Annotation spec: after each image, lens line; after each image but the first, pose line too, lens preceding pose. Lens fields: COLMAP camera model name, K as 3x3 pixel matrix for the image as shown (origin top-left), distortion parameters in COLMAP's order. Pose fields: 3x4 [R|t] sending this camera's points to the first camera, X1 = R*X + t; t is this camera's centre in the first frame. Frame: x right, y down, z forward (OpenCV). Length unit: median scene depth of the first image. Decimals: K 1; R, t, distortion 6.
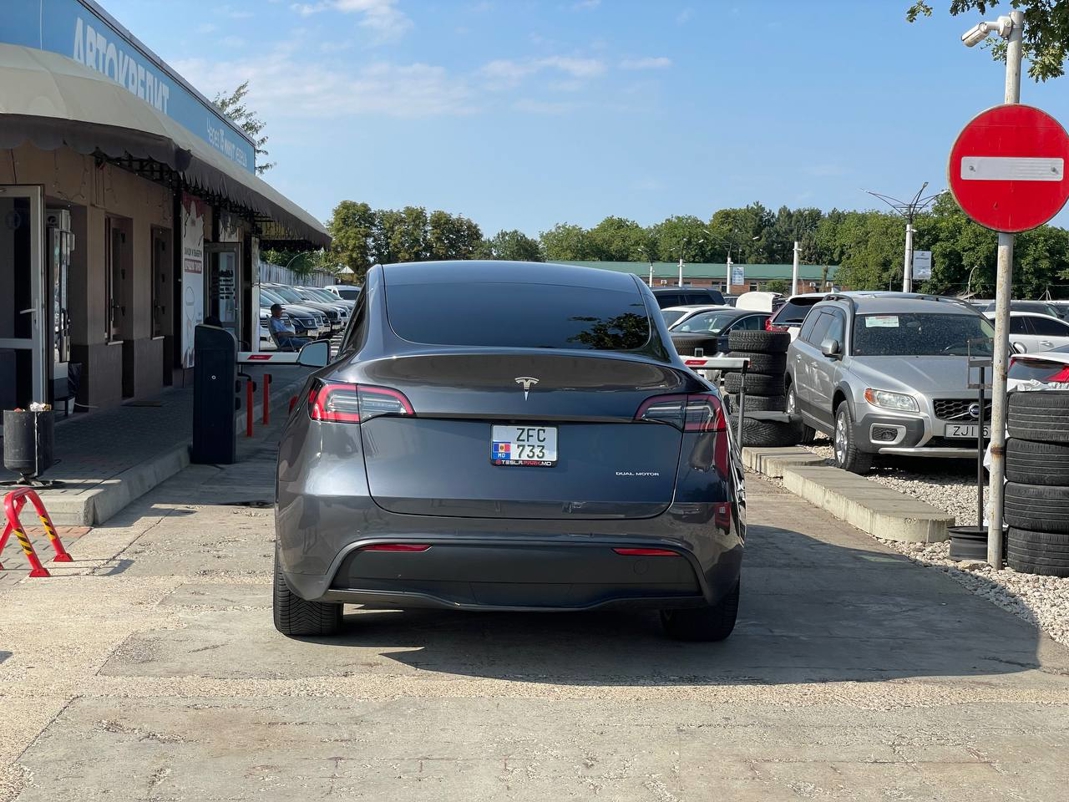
lens RADIAL K [[1615.0, 0, 550.2], [0, 1615.0, 401.3], [0, 0, 1]] dist [0.130815, -0.183656]
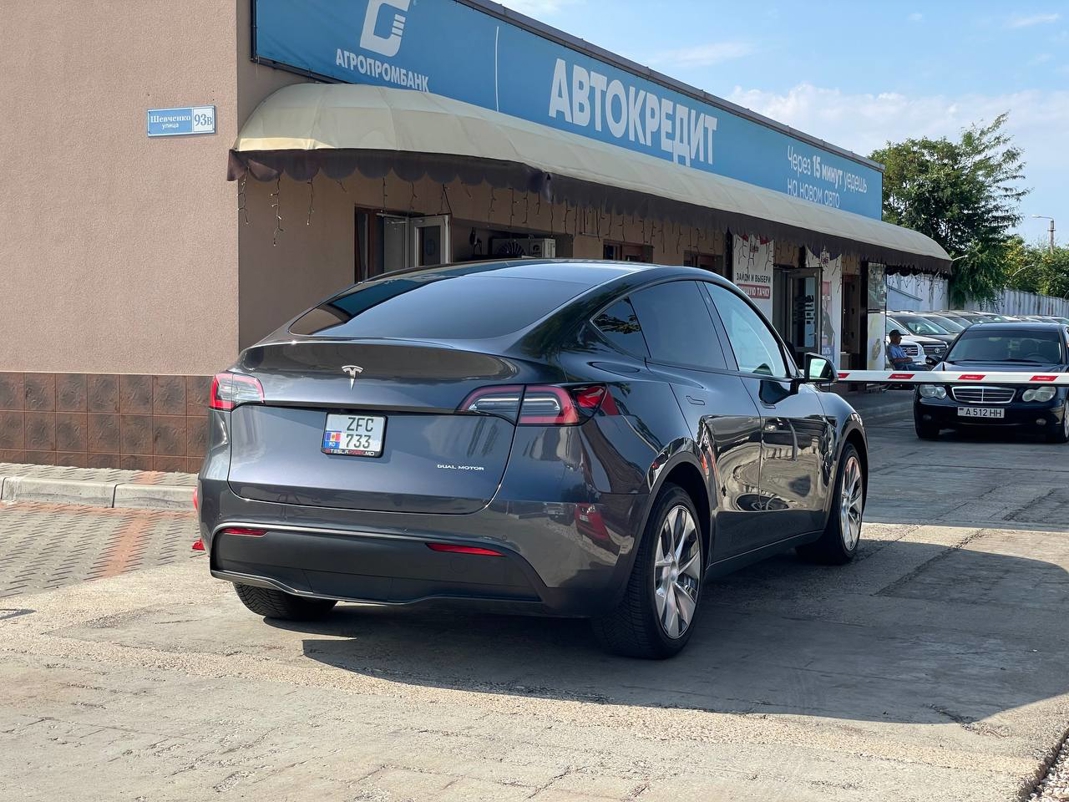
lens RADIAL K [[1615.0, 0, 550.2], [0, 1615.0, 401.3], [0, 0, 1]] dist [0.130815, -0.183656]
pose [[0.875277, 0.009398, -0.483531, 0.541600], [-0.020567, 0.999630, -0.017800, 0.020878], [0.483185, 0.025525, 0.875146, 0.180747]]
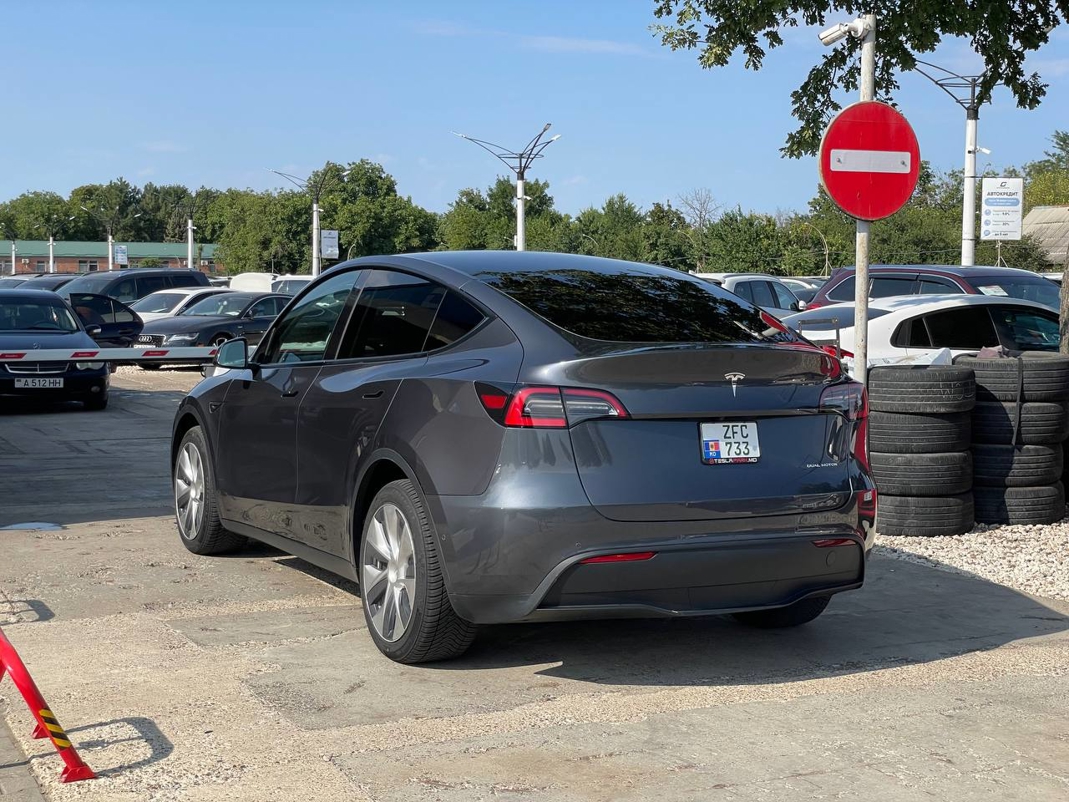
lens RADIAL K [[1616.4, 0, 537.0], [0, 1616.4, 368.5], [0, 0, 1]] dist [0.143680, -0.225410]
pose [[0.920677, -0.035902, 0.388671, -0.477937], [0.038348, 0.999263, 0.001467, -0.022220], [-0.388438, 0.013554, 0.921375, 0.137160]]
